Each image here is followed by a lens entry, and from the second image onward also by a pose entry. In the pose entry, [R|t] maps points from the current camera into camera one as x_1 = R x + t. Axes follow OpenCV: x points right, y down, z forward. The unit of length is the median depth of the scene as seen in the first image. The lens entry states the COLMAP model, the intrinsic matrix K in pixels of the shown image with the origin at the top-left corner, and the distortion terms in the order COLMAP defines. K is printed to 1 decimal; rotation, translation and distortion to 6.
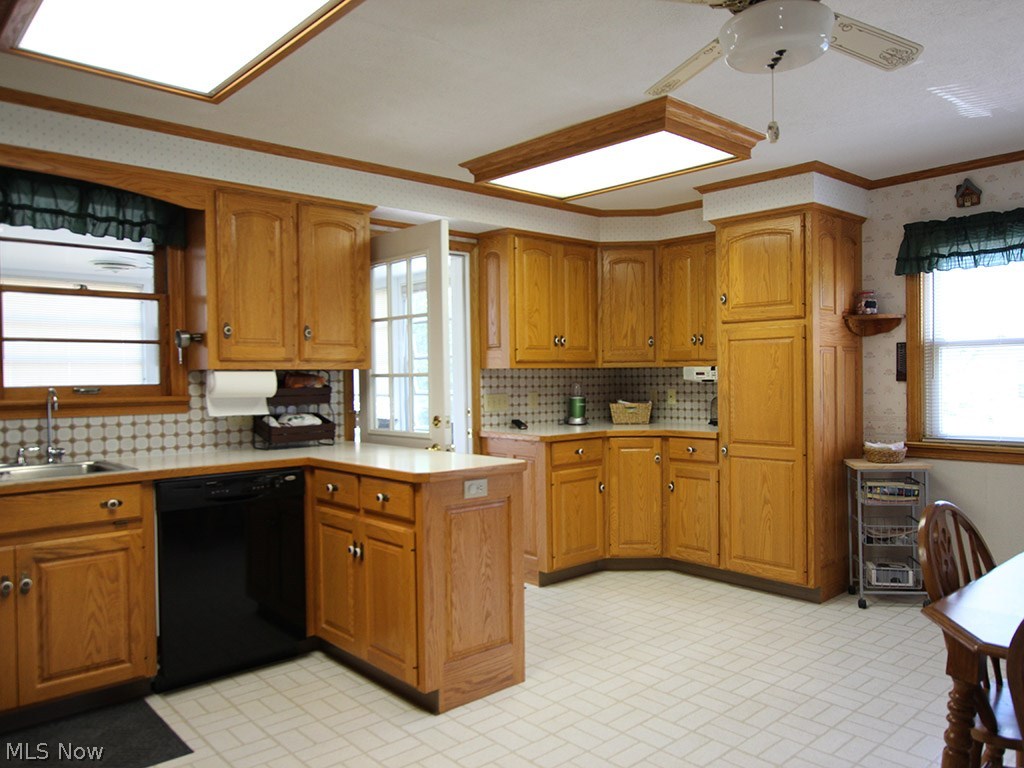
lens RADIAL K [[744.6, 0, 516.8], [0, 744.6, 379.8], [0, 0, 1]] dist [0.000376, 0.000932]
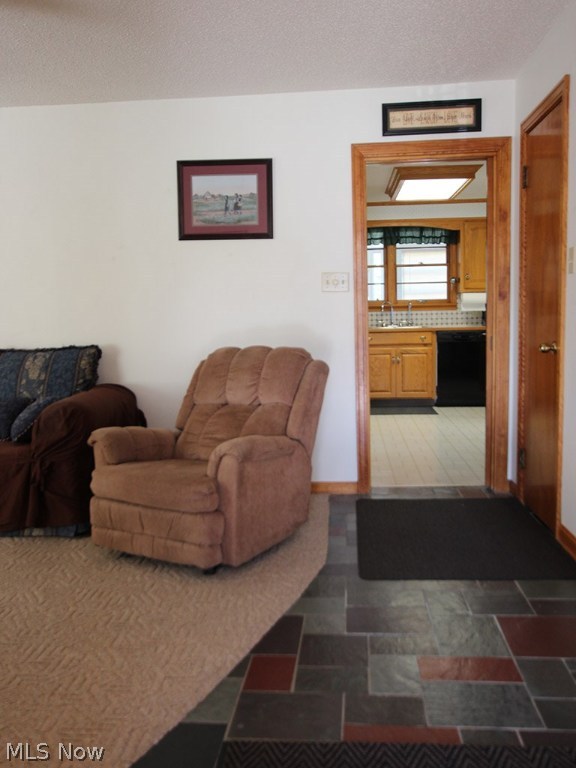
lens RADIAL K [[668.8, 0, 289.9], [0, 668.8, 383.6], [0, 0, 1]] dist [-0.002294, -0.002371]
pose [[0.679312, 0.071619, -0.730346, 0.897959], [0.000844, 0.995150, 0.098370, 0.072553], [0.733849, -0.067440, 0.675957, -1.023260]]
